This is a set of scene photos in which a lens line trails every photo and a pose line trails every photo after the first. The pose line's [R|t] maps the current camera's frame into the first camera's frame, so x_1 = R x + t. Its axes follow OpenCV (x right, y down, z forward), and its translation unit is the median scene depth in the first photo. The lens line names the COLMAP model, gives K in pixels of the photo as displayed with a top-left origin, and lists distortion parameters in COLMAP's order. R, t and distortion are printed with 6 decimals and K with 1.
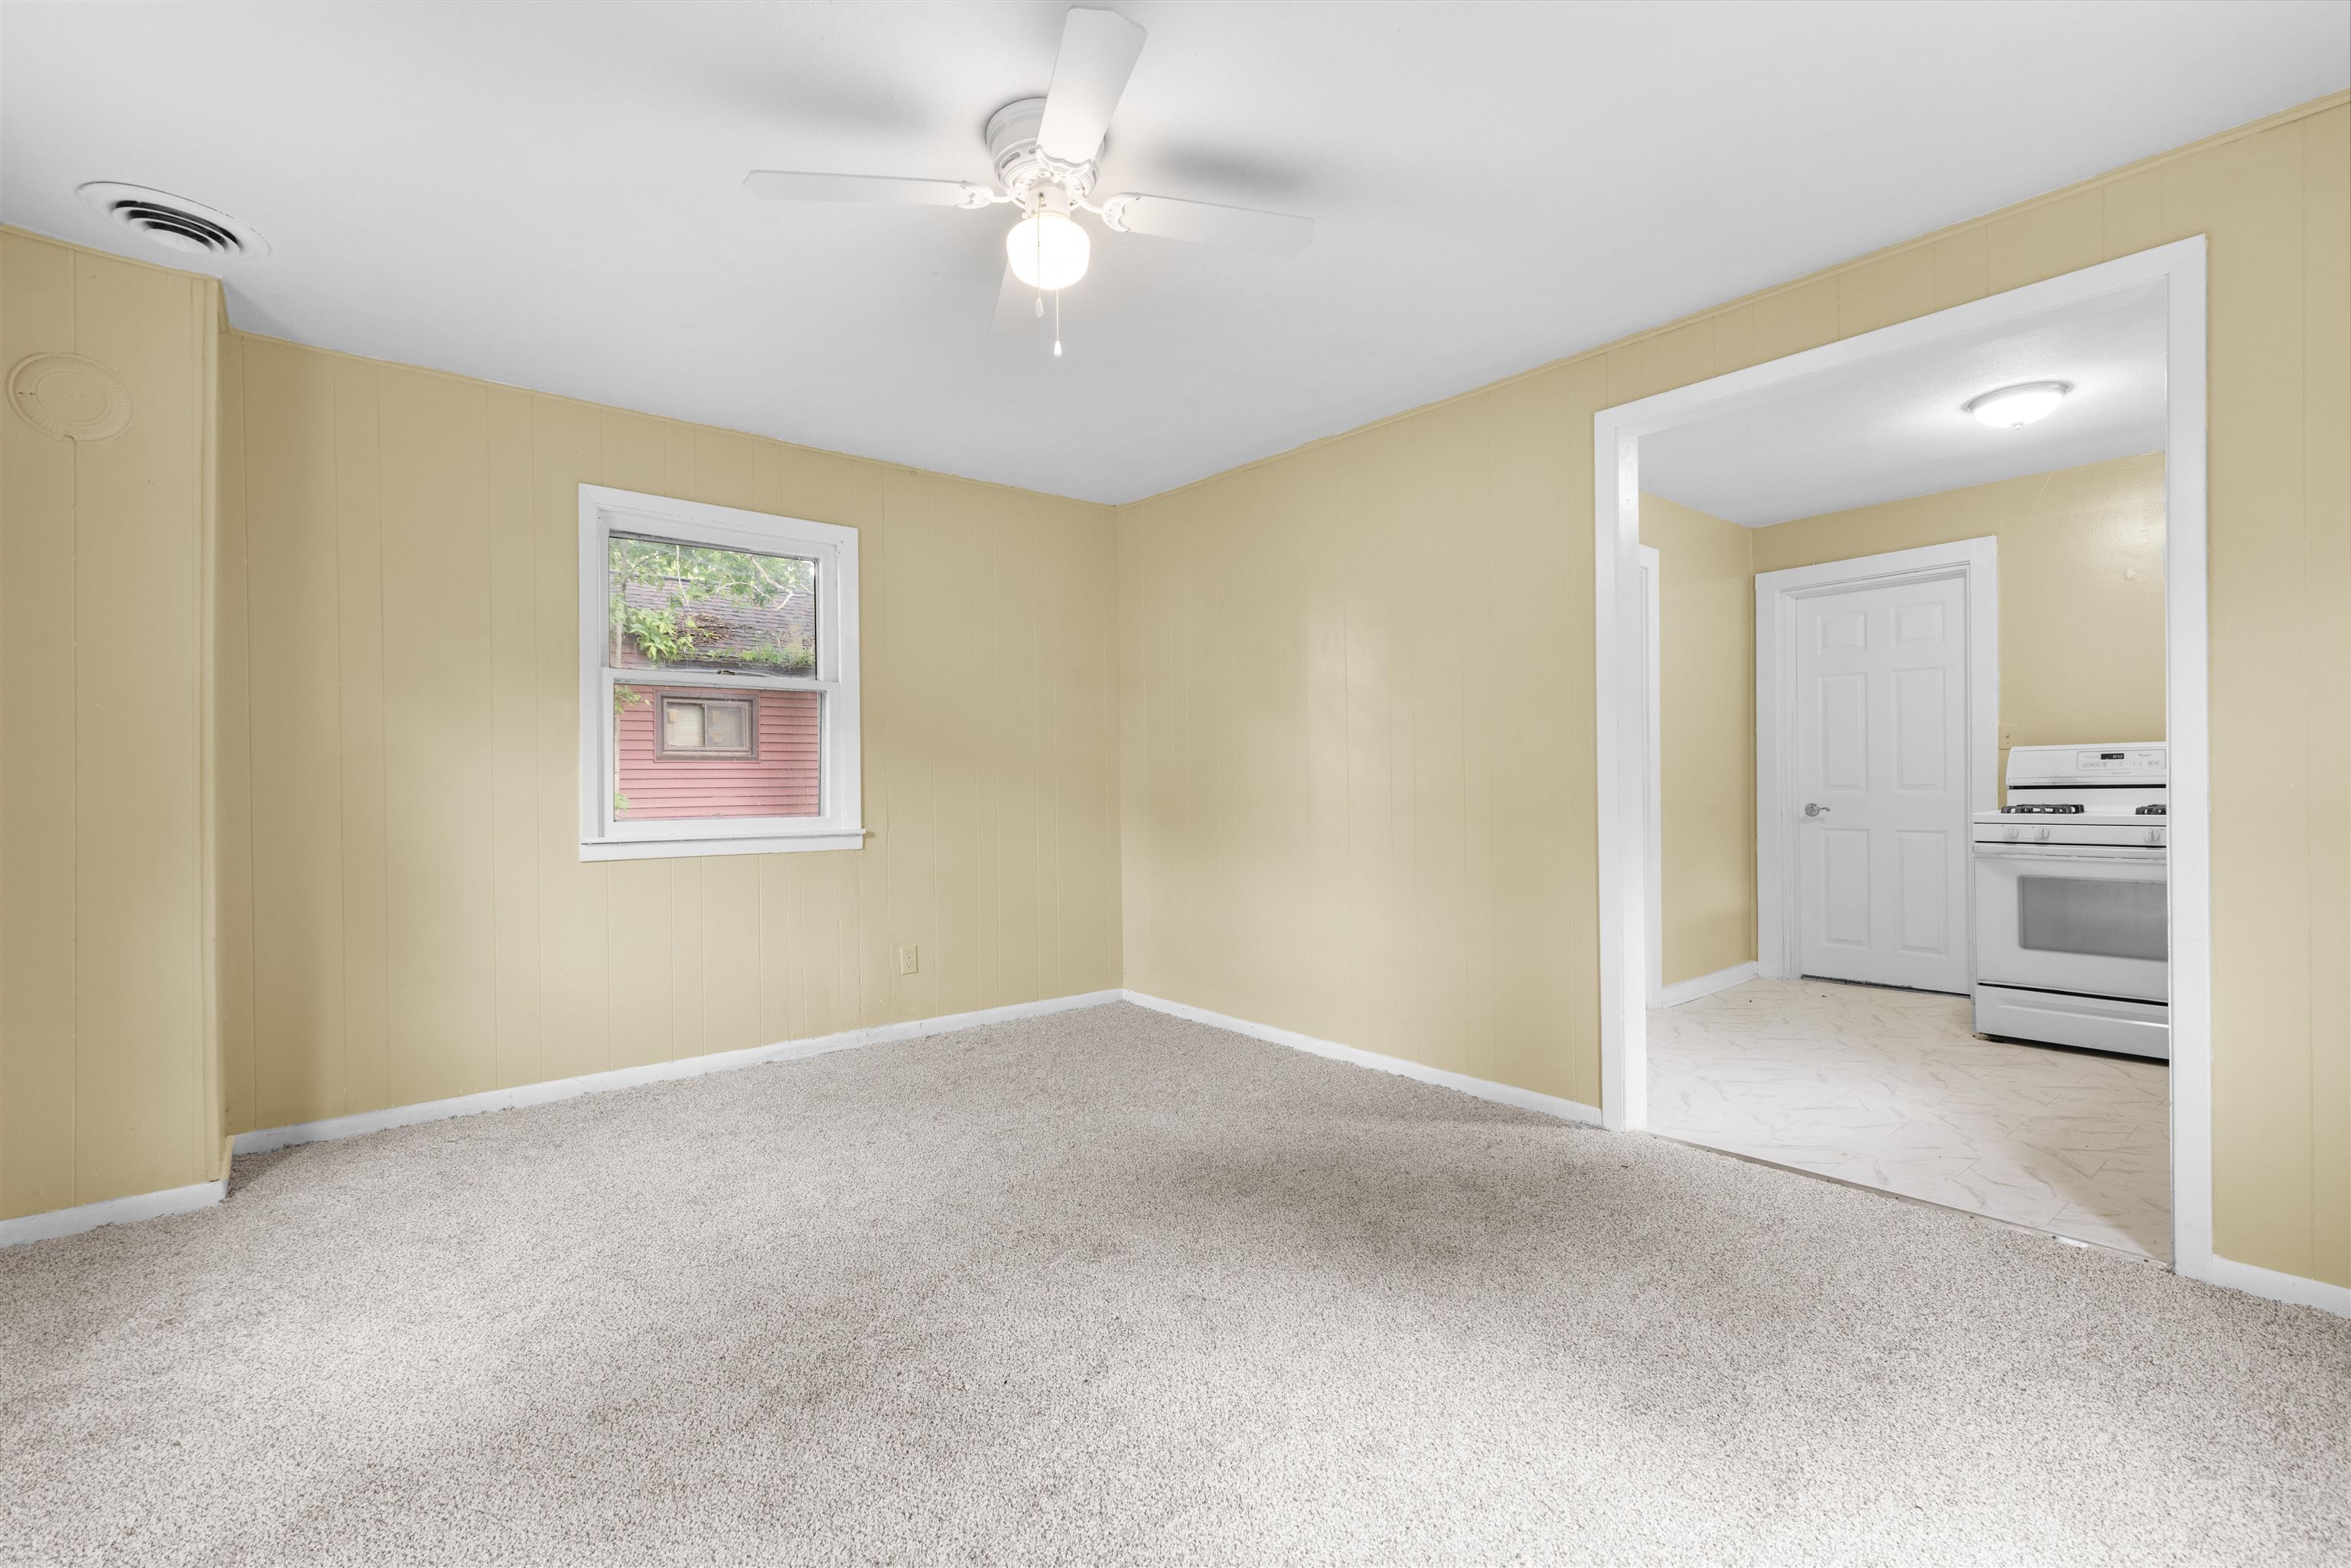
lens RADIAL K [[1071.9, 0, 1182.4], [0, 1071.9, 780.3], [0, 0, 1]] dist [-0.000449, -0.000387]
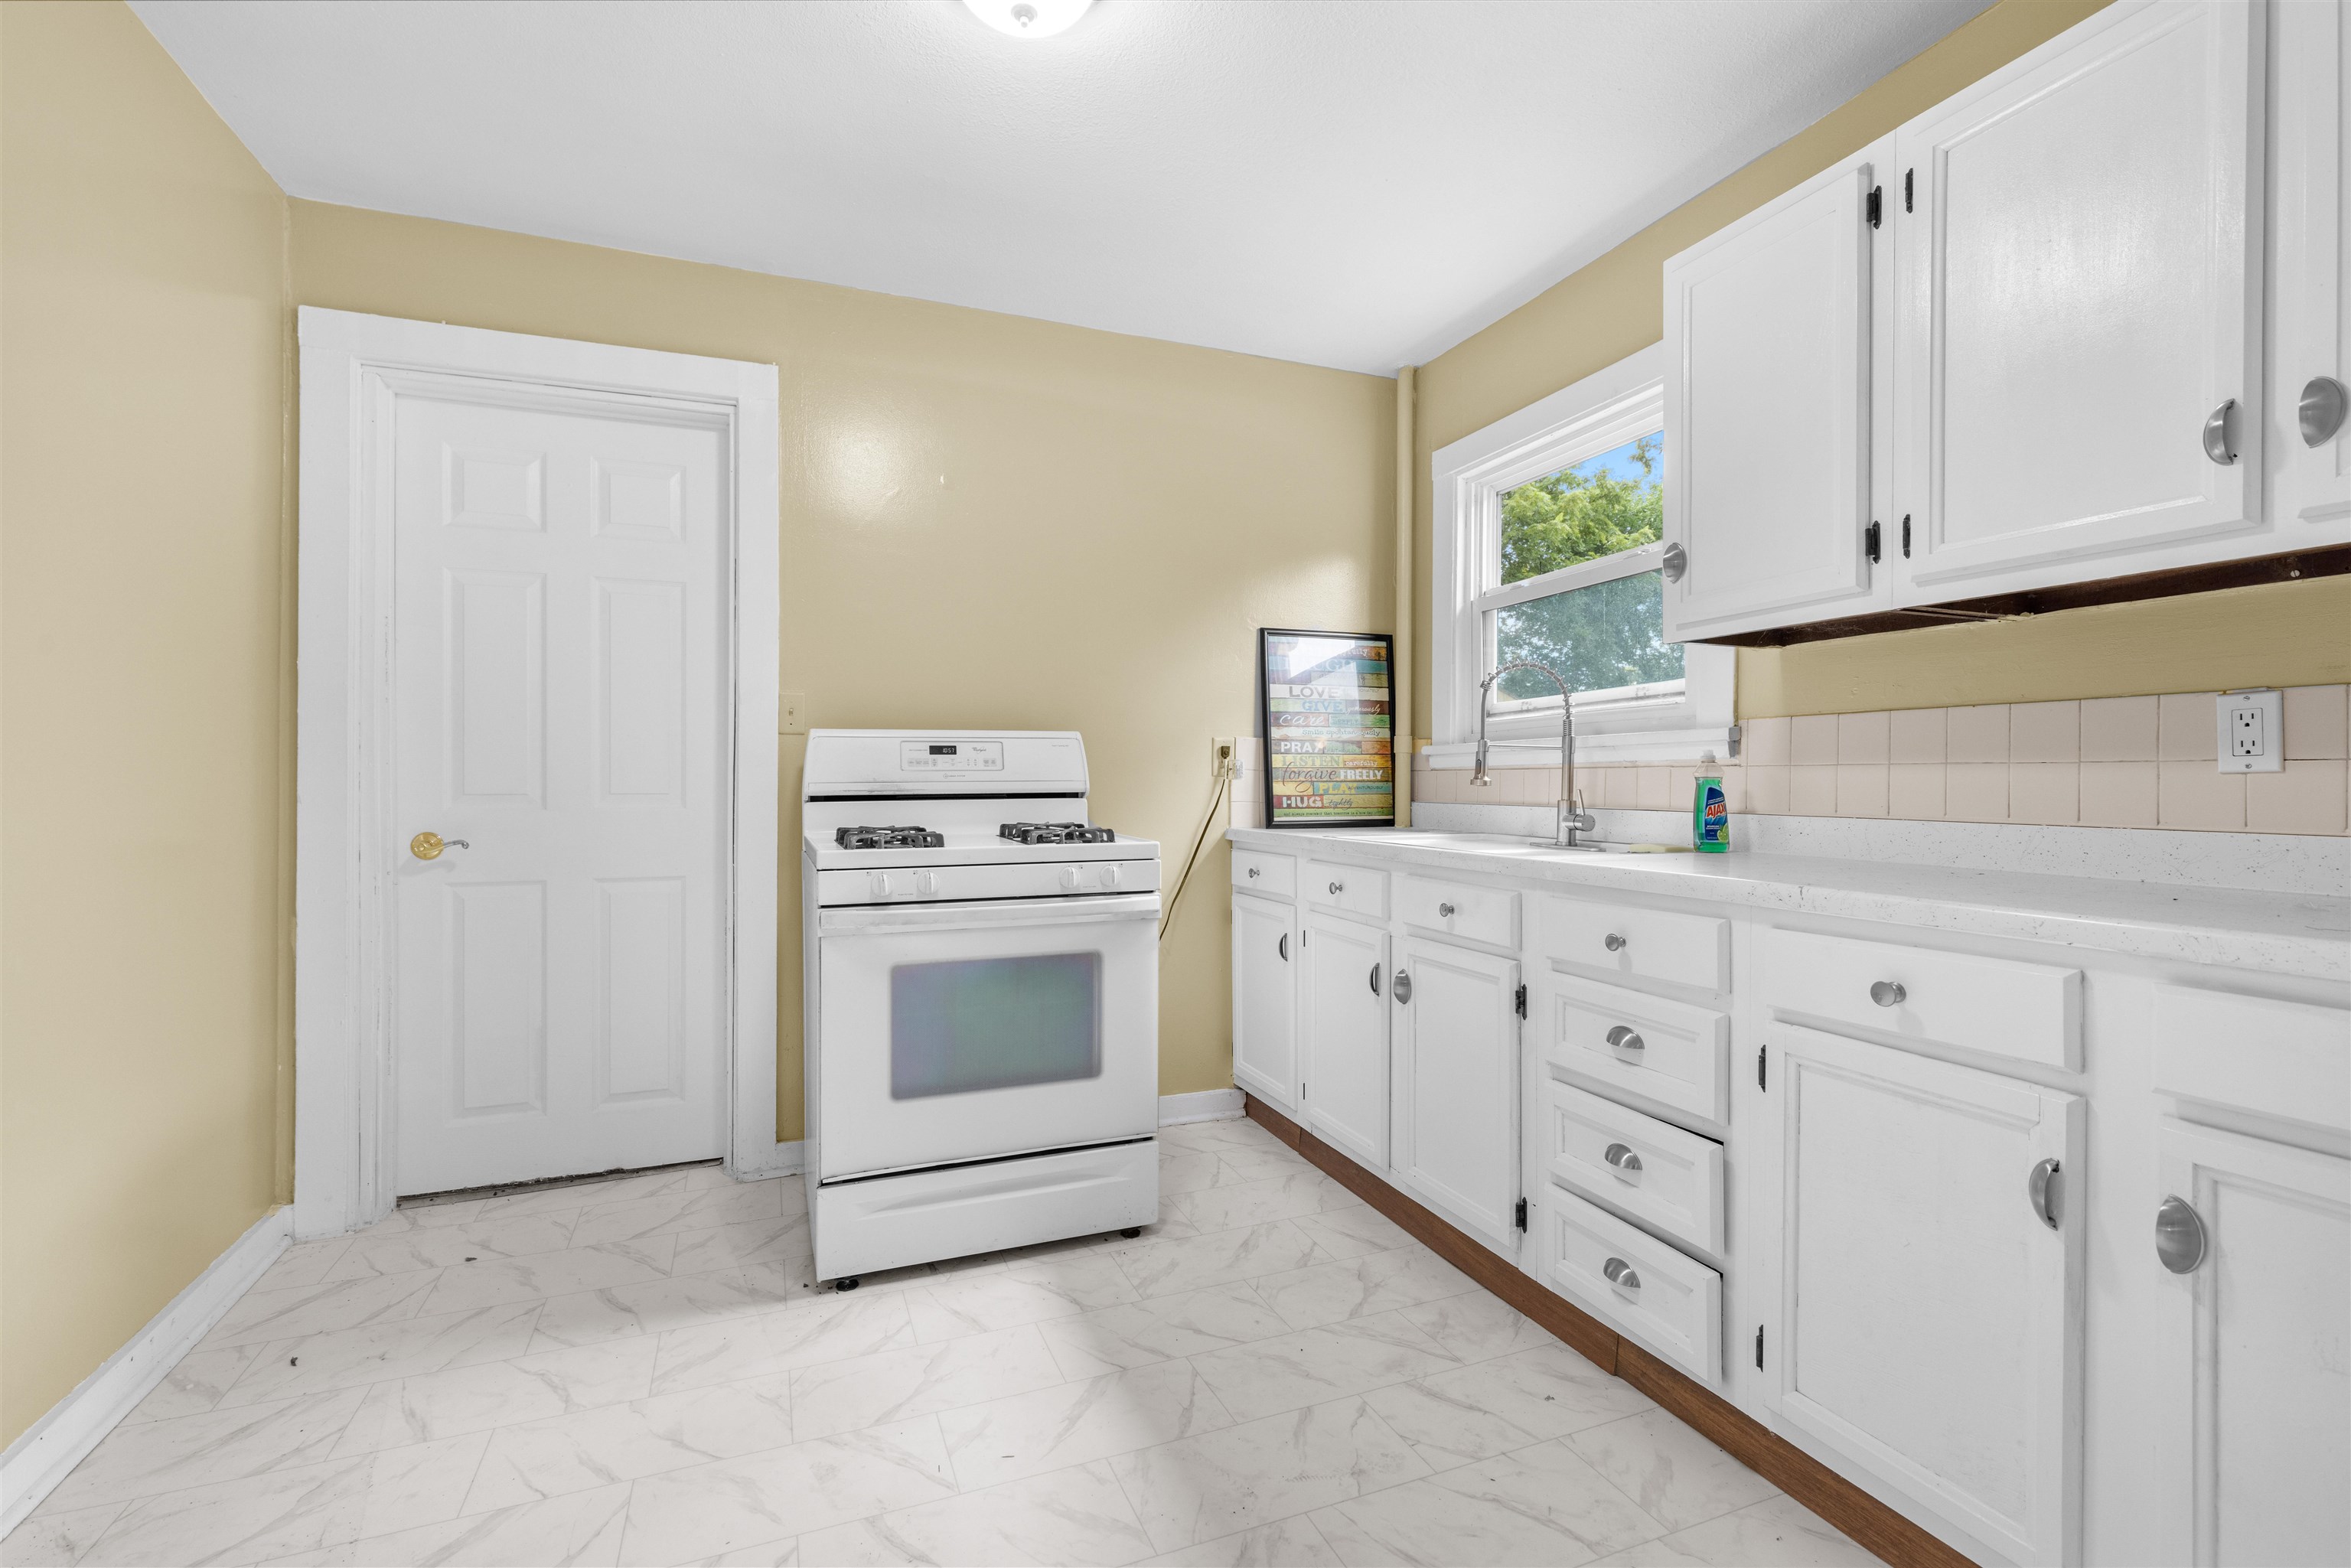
lens RADIAL K [[1071.9, 0, 1184.6], [0, 1071.9, 784.4], [0, 0, 1]] dist [-0.000449, -0.000387]
pose [[0.331236, 0.011082, 0.943483, 0.262360], [-0.006879, 0.999933, -0.009329, 0.002781], [-0.943523, -0.003400, 0.331290, 0.550630]]
